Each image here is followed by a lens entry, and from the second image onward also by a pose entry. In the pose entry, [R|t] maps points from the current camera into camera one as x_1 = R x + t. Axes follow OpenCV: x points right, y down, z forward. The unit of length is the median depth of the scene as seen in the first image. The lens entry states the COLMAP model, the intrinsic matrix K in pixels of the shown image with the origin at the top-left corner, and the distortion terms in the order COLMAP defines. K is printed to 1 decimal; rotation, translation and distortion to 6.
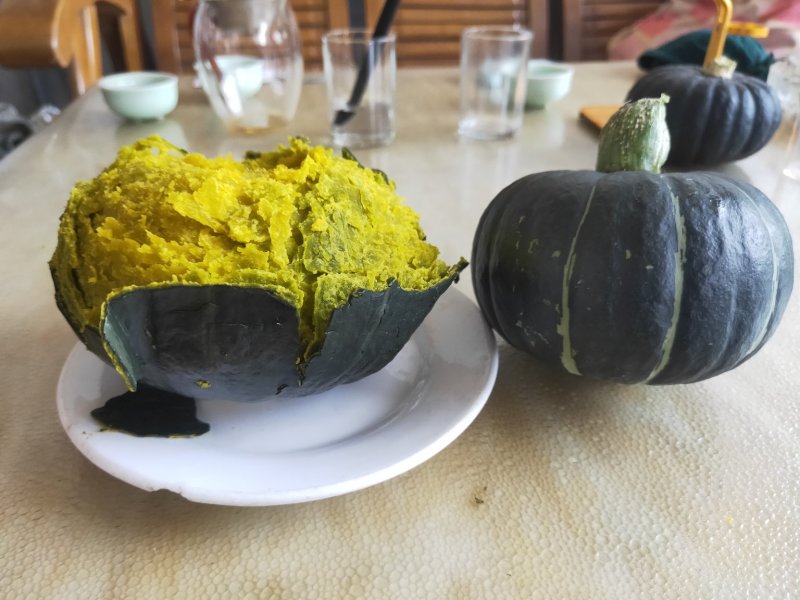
lens RADIAL K [[639.2, 0, 400.0], [0, 639.2, 300.0], [0, 0, 1]] dist [-0.040730, 0.098455]
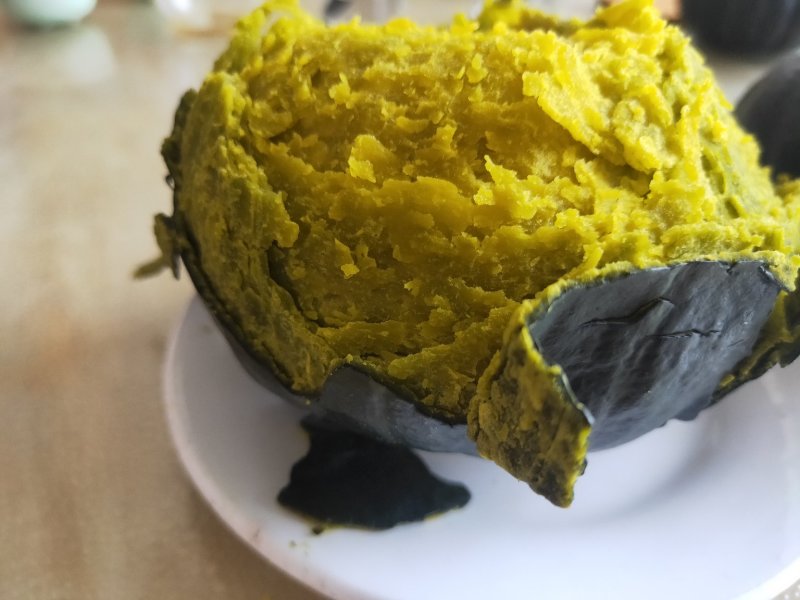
lens RADIAL K [[639.2, 0, 400.0], [0, 639.2, 300.0], [0, 0, 1]] dist [-0.040730, 0.098455]
pose [[0.980381, -0.098151, 0.170935, -0.525888], [0.078969, 0.990149, 0.115623, -0.060742], [-0.180599, -0.099856, 0.978475, 0.514531]]
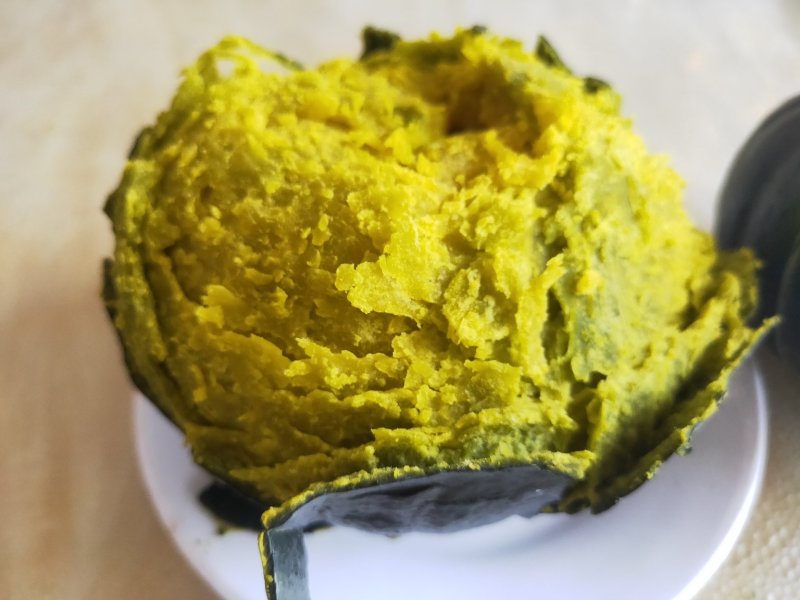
lens RADIAL K [[639.2, 0, 400.0], [0, 639.2, 300.0], [0, 0, 1]] dist [-0.040730, 0.098455]
pose [[0.999767, 0.000731, -0.021557, -0.287962], [0.007169, 0.931352, 0.364048, -0.315520], [0.020344, -0.364118, 0.931131, 0.496590]]
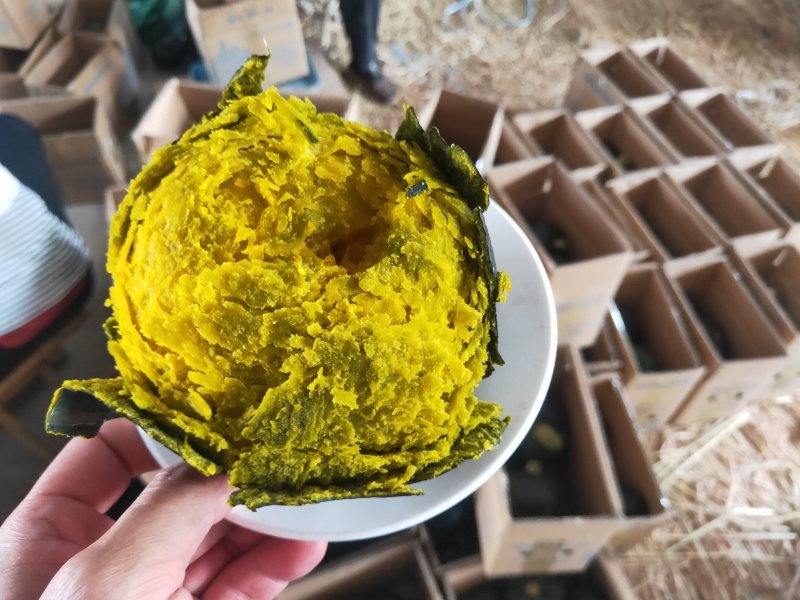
lens RADIAL K [[639.2, 0, 400.0], [0, 639.2, 300.0], [0, 0, 1]] dist [-0.040730, 0.098455]
pose [[0.731073, 0.631257, -0.258934, 0.142974], [-0.308856, 0.644571, 0.699382, -0.913475], [0.608392, -0.431326, 0.666196, 0.587462]]
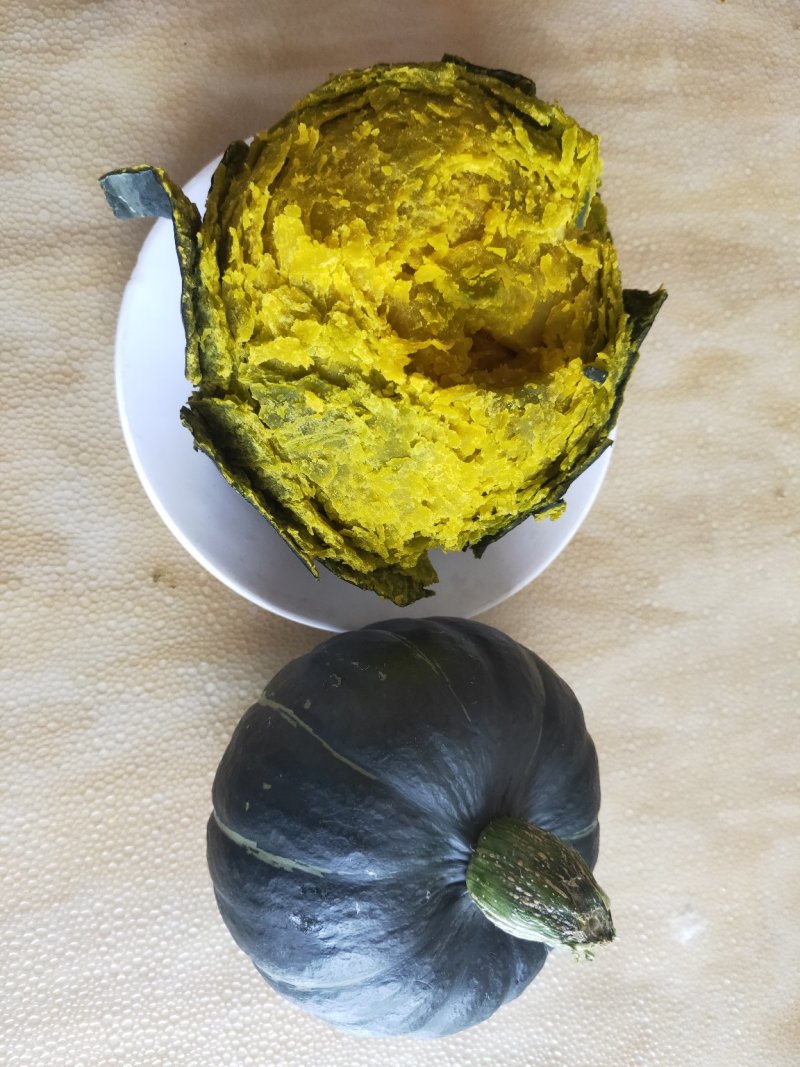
lens RADIAL K [[852.5, 0, 400.0], [0, 852.5, 533.5], [0, 0, 1]] dist [-0.040730, 0.098455]
pose [[-0.079203, 0.996857, -0.001747, 0.030195], [-0.704850, -0.054763, 0.707240, -0.974395], [0.704921, 0.057246, 0.706972, 0.358413]]
